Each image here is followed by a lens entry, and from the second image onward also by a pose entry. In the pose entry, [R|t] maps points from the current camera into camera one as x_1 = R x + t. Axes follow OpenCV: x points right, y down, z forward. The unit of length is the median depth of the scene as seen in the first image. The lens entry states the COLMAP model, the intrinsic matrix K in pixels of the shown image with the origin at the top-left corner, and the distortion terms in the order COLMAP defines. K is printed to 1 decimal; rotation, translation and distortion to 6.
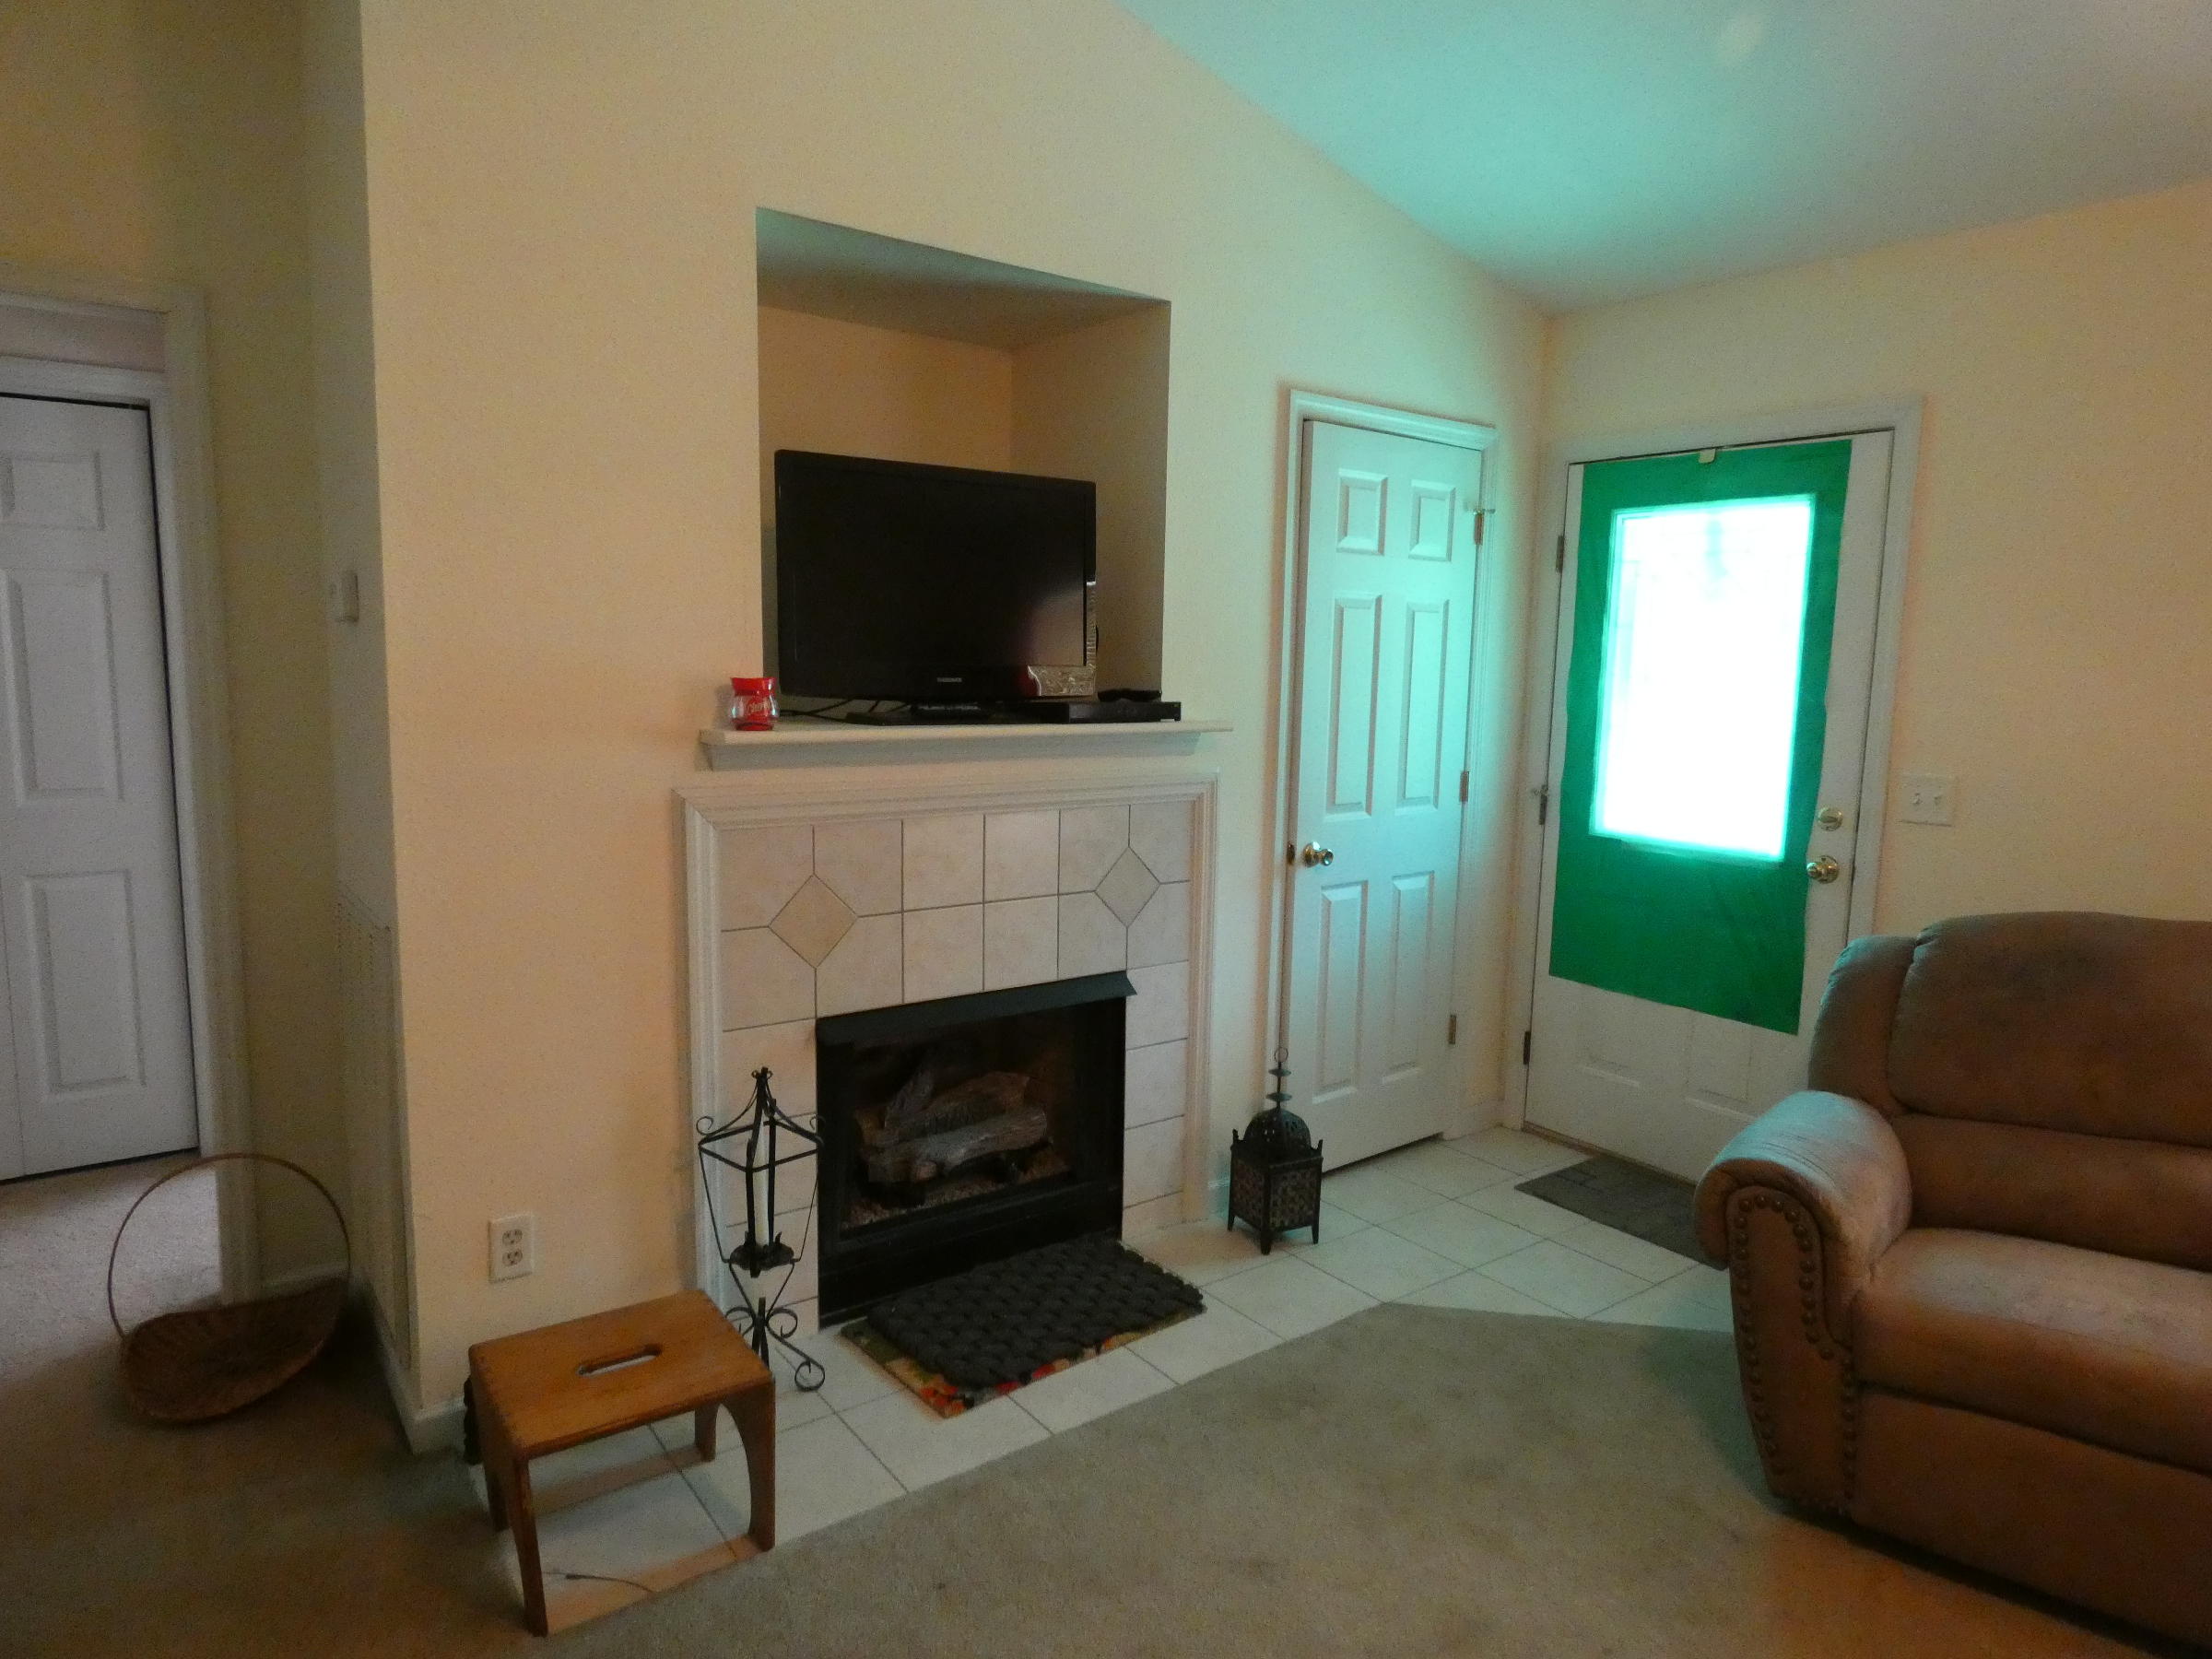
lens RADIAL K [[1347.5, 0, 1109.3], [0, 1347.5, 840.2], [0, 0, 1]] dist [-0.003904, 0.003854]
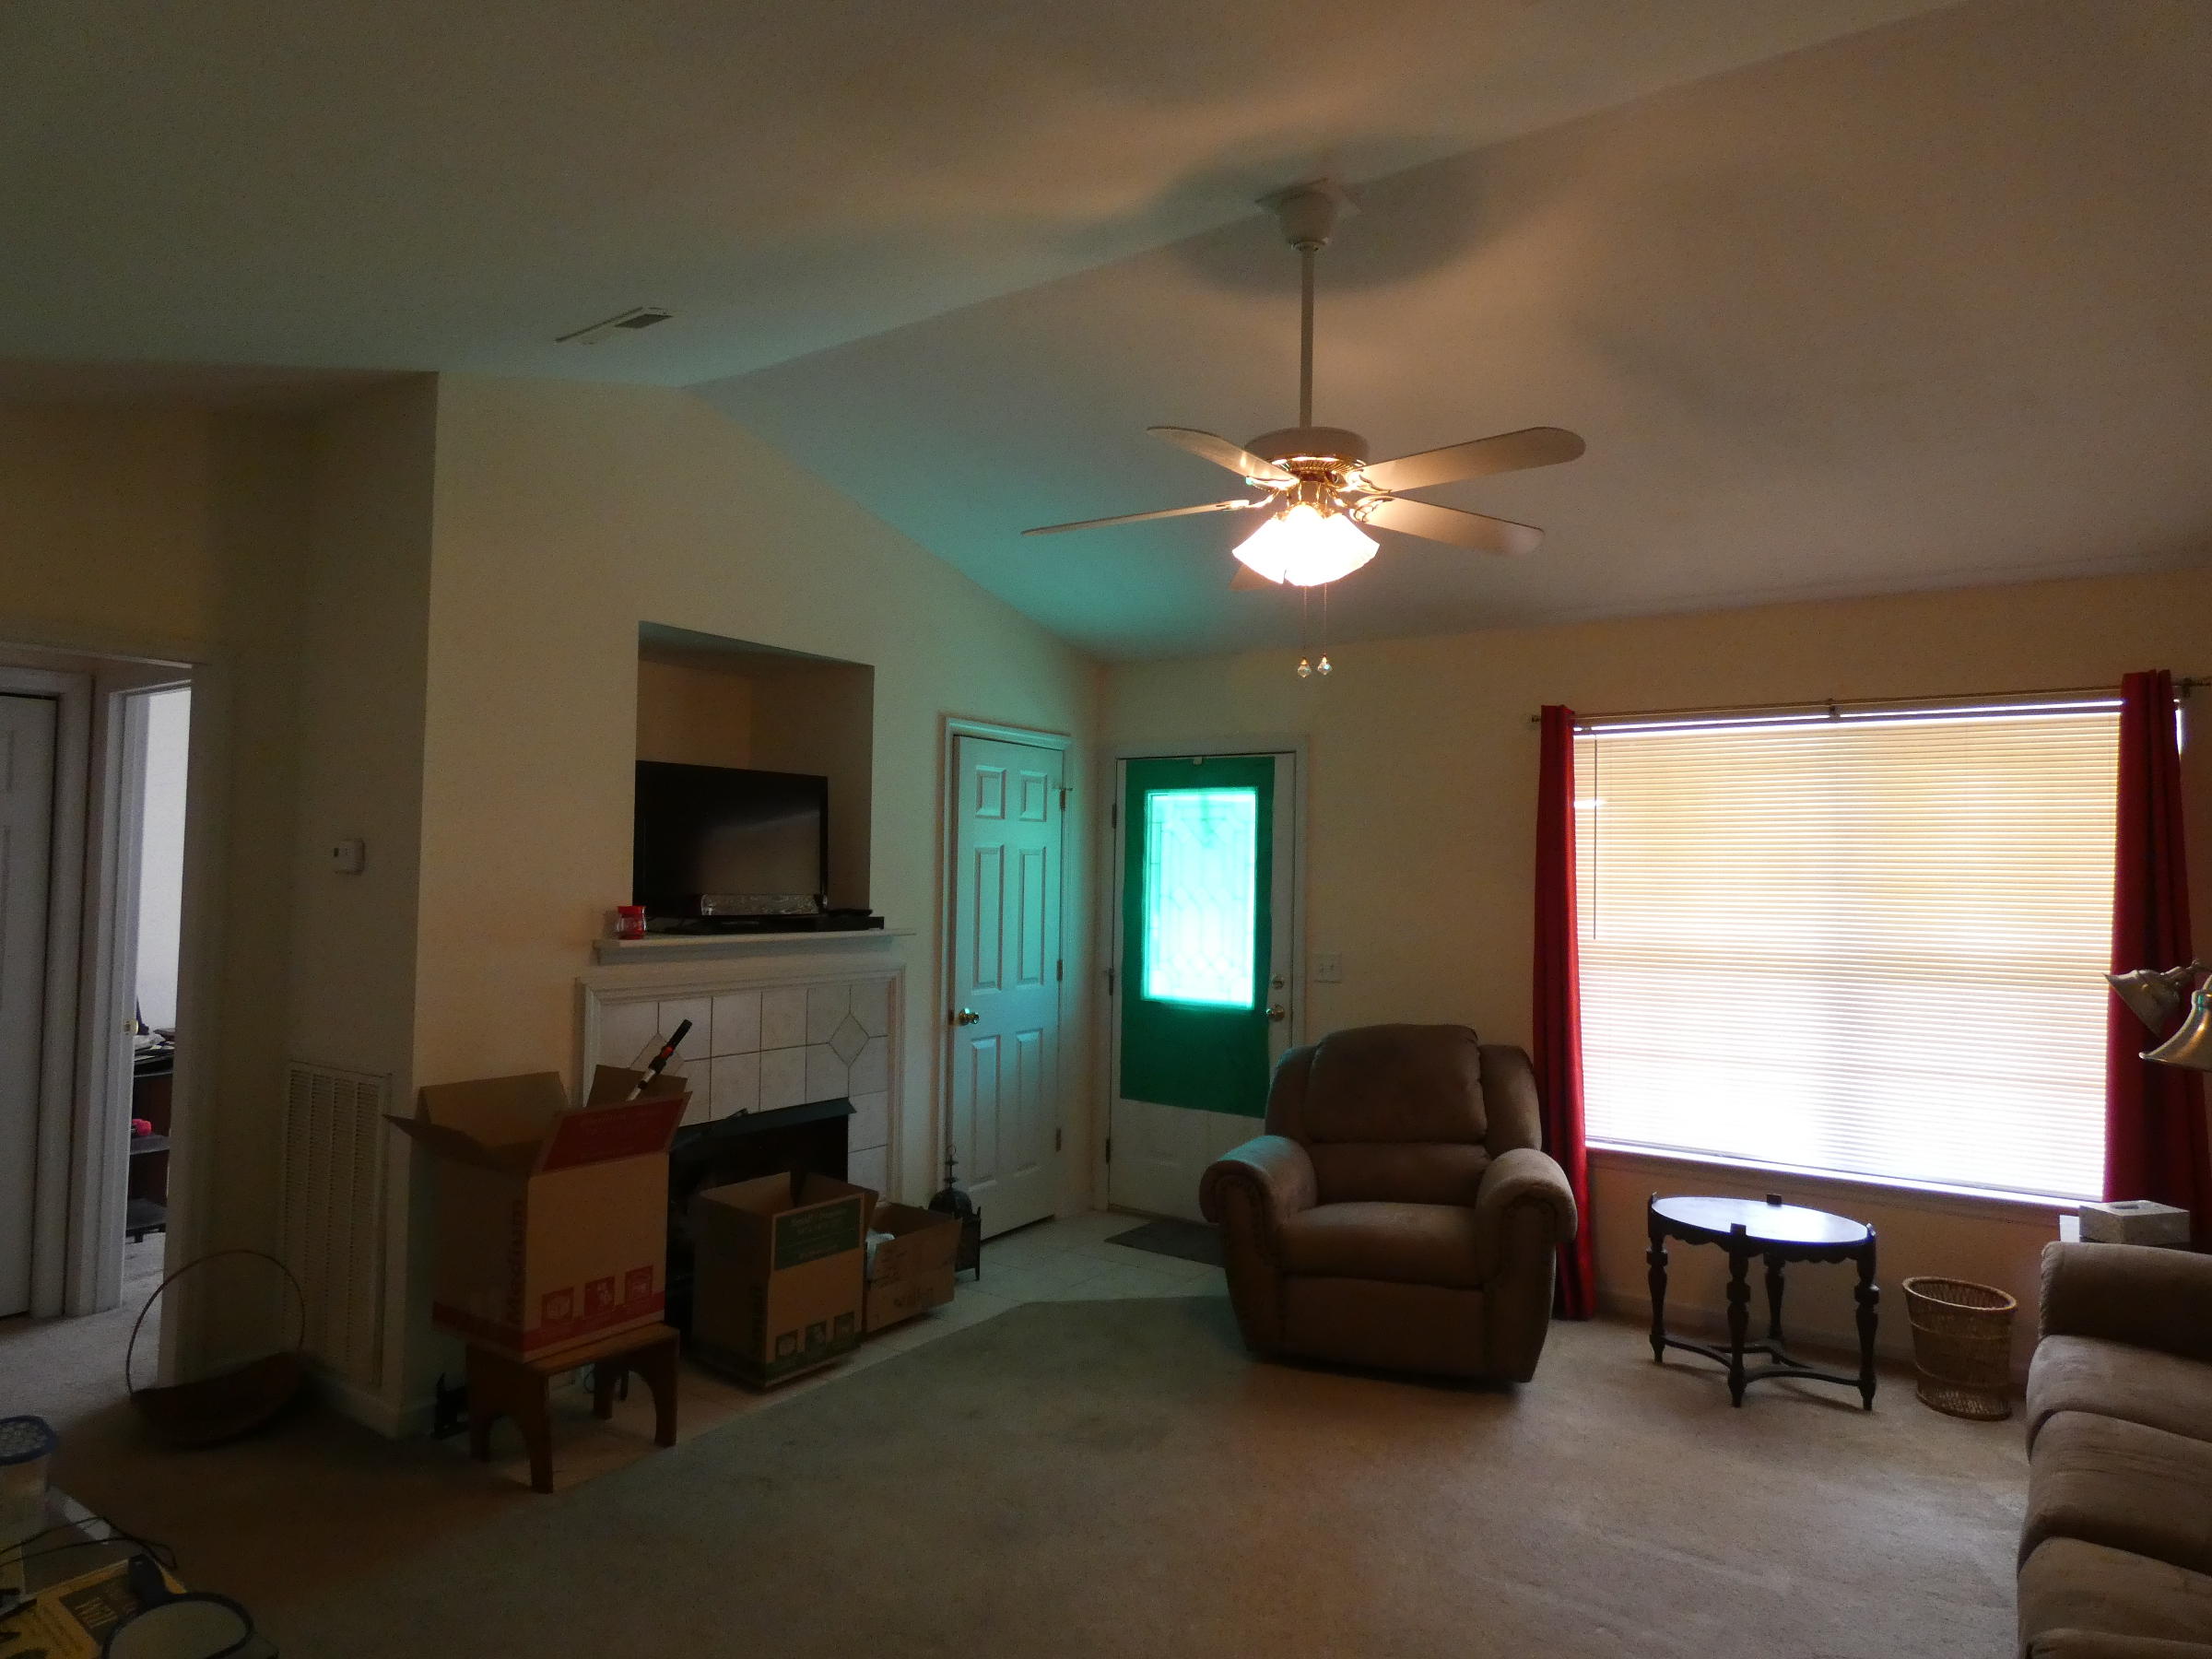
lens RADIAL K [[1347.5, 0, 1102.6], [0, 1347.5, 829.3], [0, 0, 1]] dist [-0.003904, 0.003854]
pose [[0.953777, 0.004823, 0.300475, -0.162831], [0.043777, 0.986975, -0.154802, 0.045817], [-0.297308, 0.160800, 0.941143, -0.512585]]
